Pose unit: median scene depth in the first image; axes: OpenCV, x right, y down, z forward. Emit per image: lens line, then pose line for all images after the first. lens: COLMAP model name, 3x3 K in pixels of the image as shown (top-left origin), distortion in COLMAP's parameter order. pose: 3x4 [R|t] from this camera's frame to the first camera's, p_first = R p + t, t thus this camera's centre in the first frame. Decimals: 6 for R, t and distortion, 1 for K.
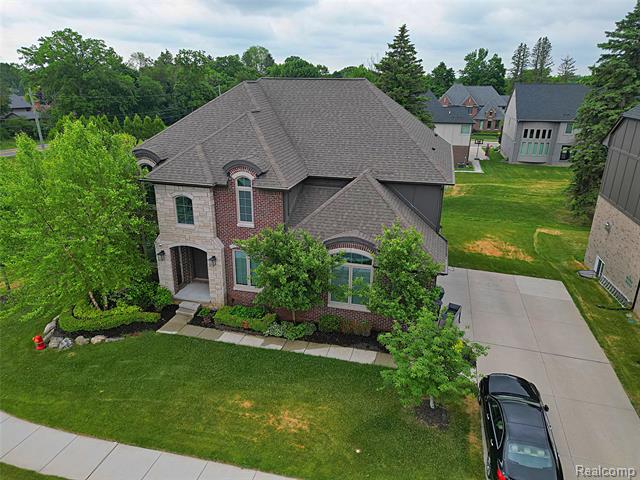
lens RADIAL K [[446.7, 0, 319.9], [0, 446.7, 240.2], [0, 0, 1]] dist [0.069577, -0.061993]
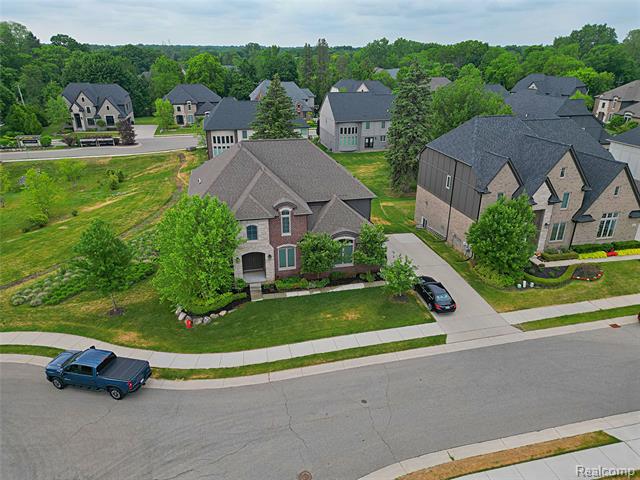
lens RADIAL K [[446.7, 0, 320.8], [0, 446.7, 240.2], [0, 0, 1]] dist [0.069577, -0.061993]
pose [[0.885985, -0.187476, 0.424127, -0.809058], [0.159773, 0.982042, 0.100331, -0.170291], [-0.435320, -0.021128, 0.900028, -0.716373]]
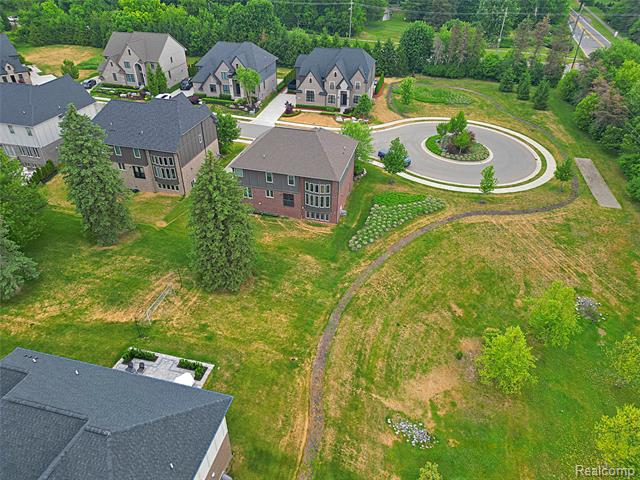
lens RADIAL K [[446.7, 0, 319.0], [0, 446.7, 239.5], [0, 0, 1]] dist [0.069577, -0.061993]
pose [[-0.999841, -0.012215, -0.012982, -0.164464], [-0.017680, 0.586680, 0.809626, -2.619204], [-0.002273, 0.809727, -0.586803, 3.828123]]
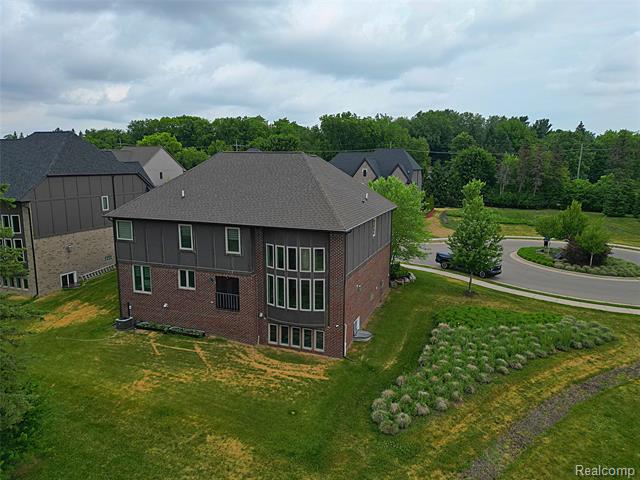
lens RADIAL K [[446.7, 0, 320.1], [0, 446.7, 236.8], [0, 0, 1]] dist [0.069577, -0.061993]
pose [[-0.995110, -0.030012, 0.094103, -0.380223], [0.019210, 0.875724, 0.482429, -0.945722], [-0.096887, 0.481878, -0.870865, 2.752787]]
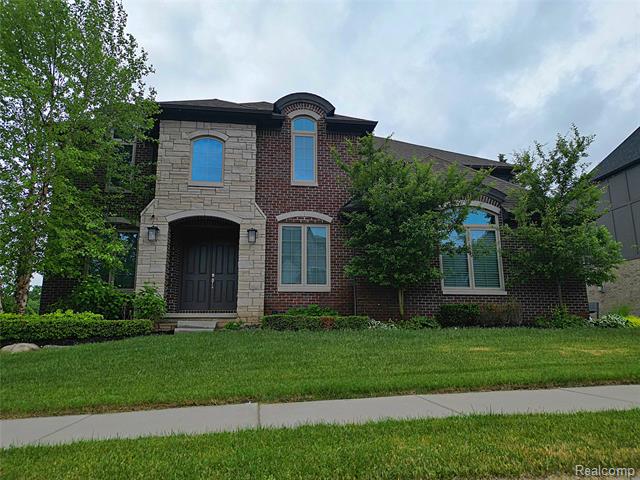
lens RADIAL K [[446.7, 0, 318.0], [0, 446.7, 240.7], [0, 0, 1]] dist [0.069577, -0.061993]
pose [[0.927811, 0.063925, 0.367533, -0.377813], [0.138197, 0.856216, -0.497790, 0.367028], [-0.346509, 0.512647, 0.785572, 0.495882]]
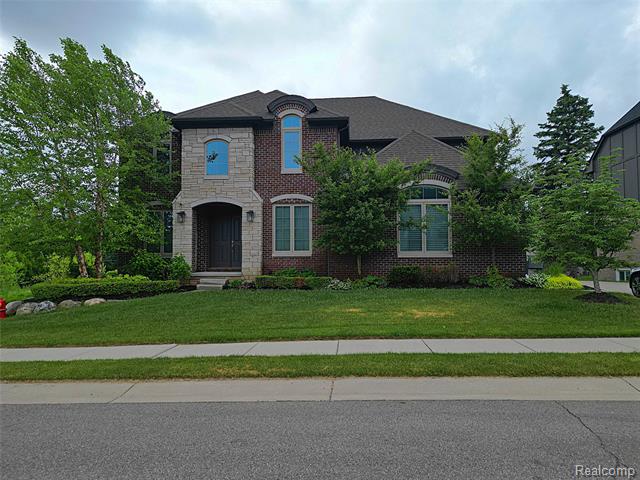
lens RADIAL K [[446.7, 0, 318.8], [0, 446.7, 242.1], [0, 0, 1]] dist [0.069577, -0.061993]
pose [[0.983582, -0.005167, 0.180390, -0.263082], [0.073468, 0.924473, -0.374103, 0.404347], [-0.164833, 0.381213, 0.909674, 0.256977]]
